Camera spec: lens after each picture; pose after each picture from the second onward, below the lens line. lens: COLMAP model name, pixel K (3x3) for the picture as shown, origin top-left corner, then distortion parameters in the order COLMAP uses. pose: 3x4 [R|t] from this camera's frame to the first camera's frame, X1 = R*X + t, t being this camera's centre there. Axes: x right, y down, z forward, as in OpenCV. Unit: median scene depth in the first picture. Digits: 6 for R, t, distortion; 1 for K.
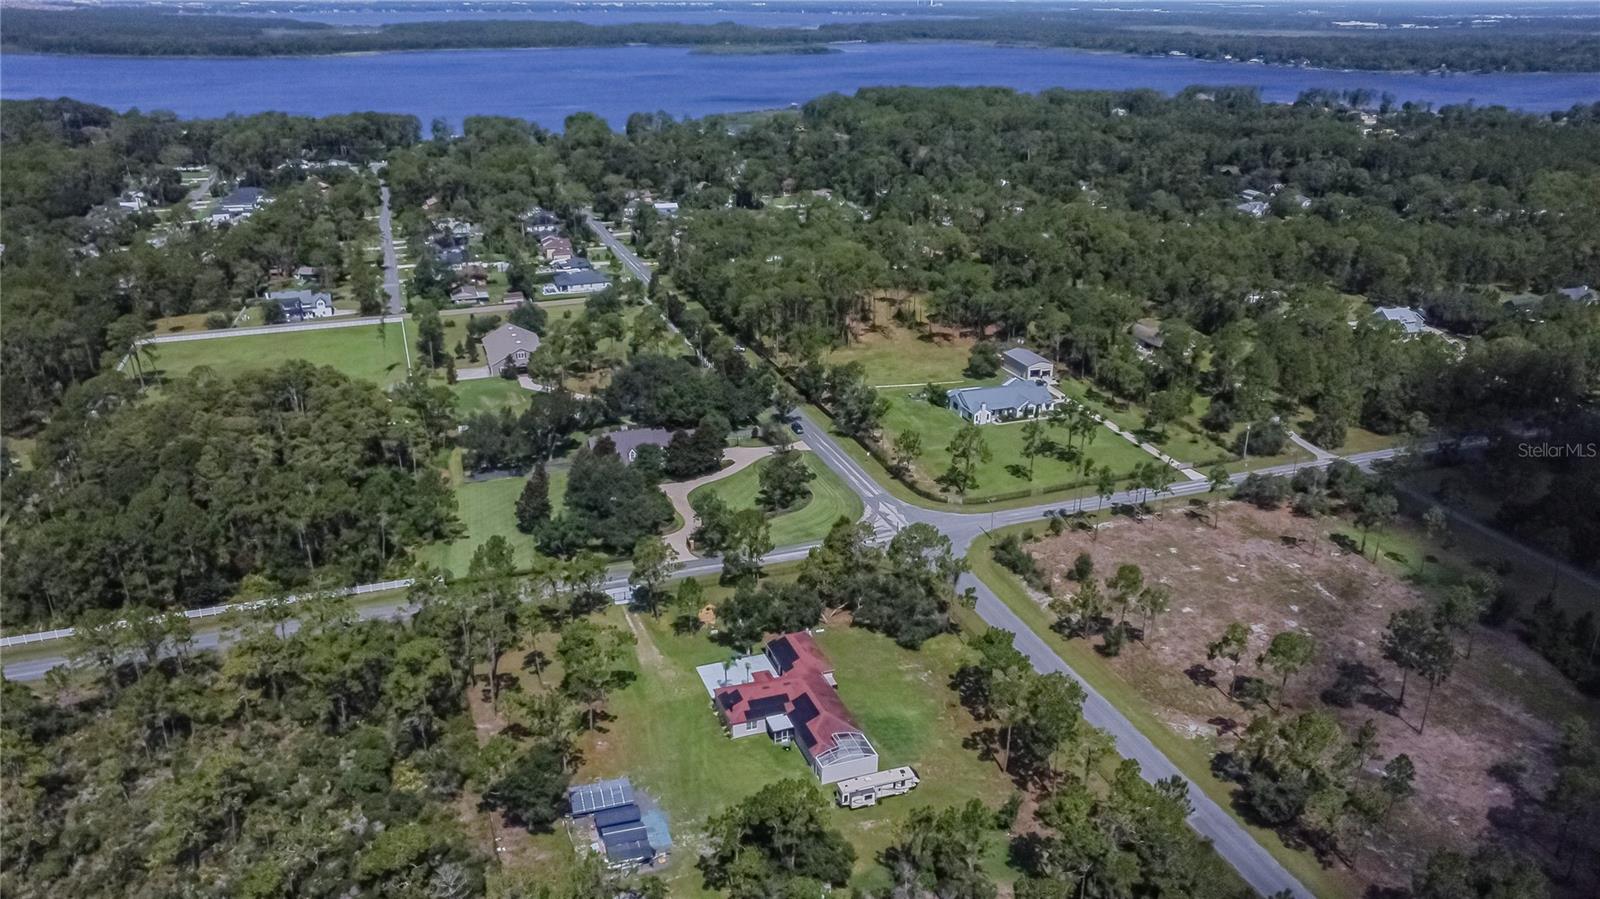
lens RADIAL K [[1212.0, 0, 818.4], [0, 1212.0, 445.0], [0, 0, 1]] dist [-0.209681, 0.427285]
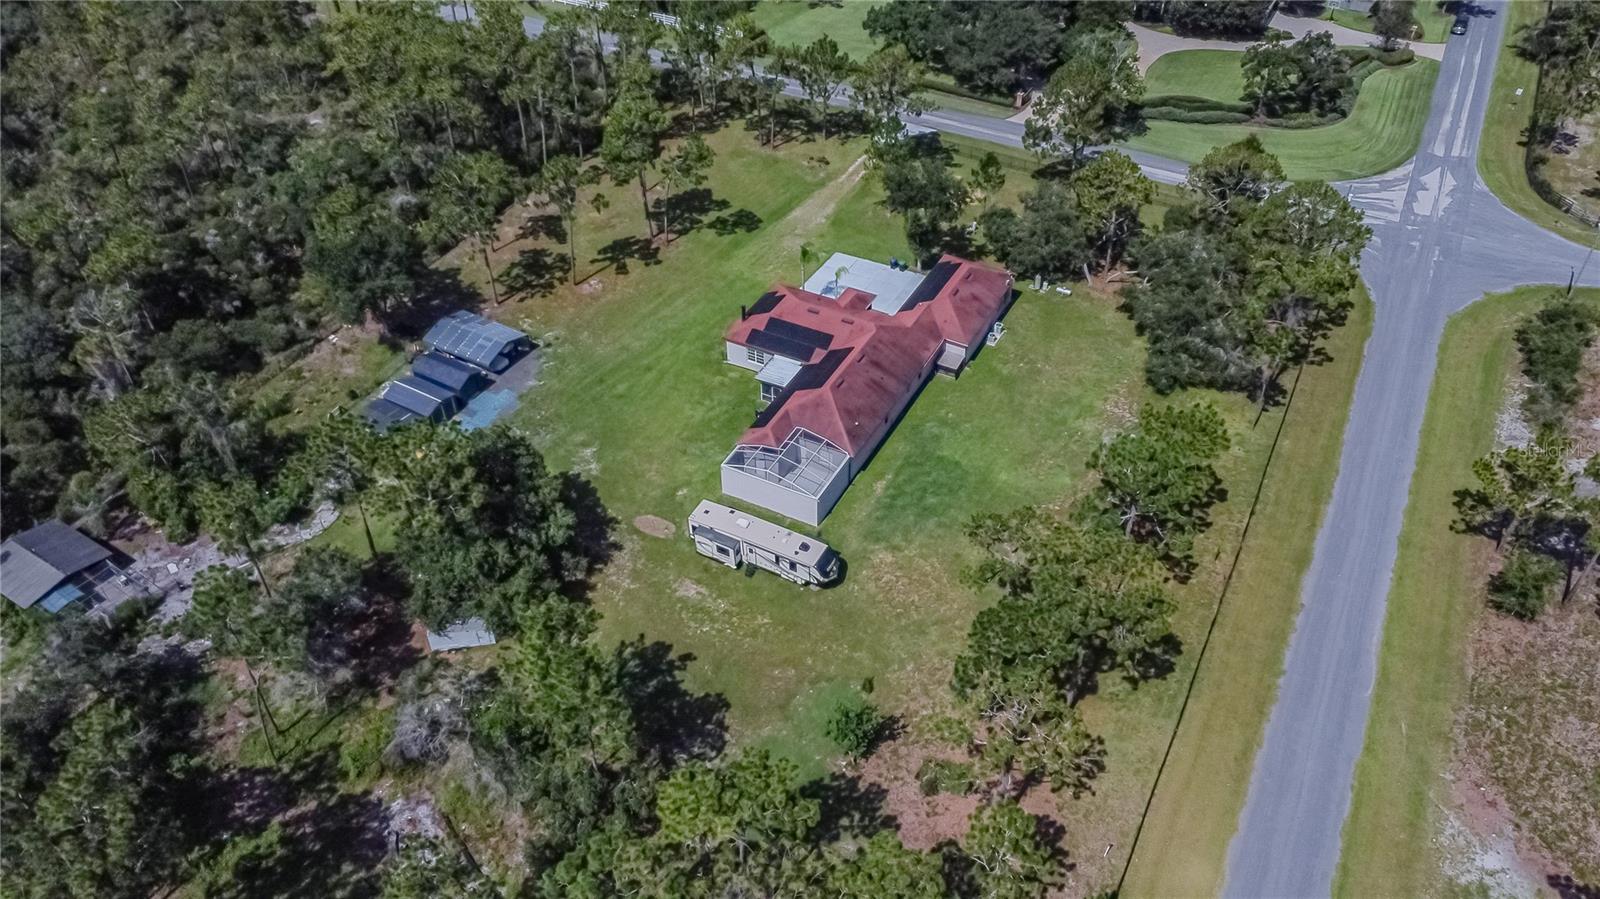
lens RADIAL K [[1249.1, 0, 808.6], [0, 1249.1, 447.2], [0, 0, 1]] dist [-0.291989, 0.728033]
pose [[0.667379, 0.485914, -0.564352, 0.218626], [-0.268206, 0.863780, 0.426556, -0.000679], [0.694745, -0.133312, 0.706794, 0.372519]]
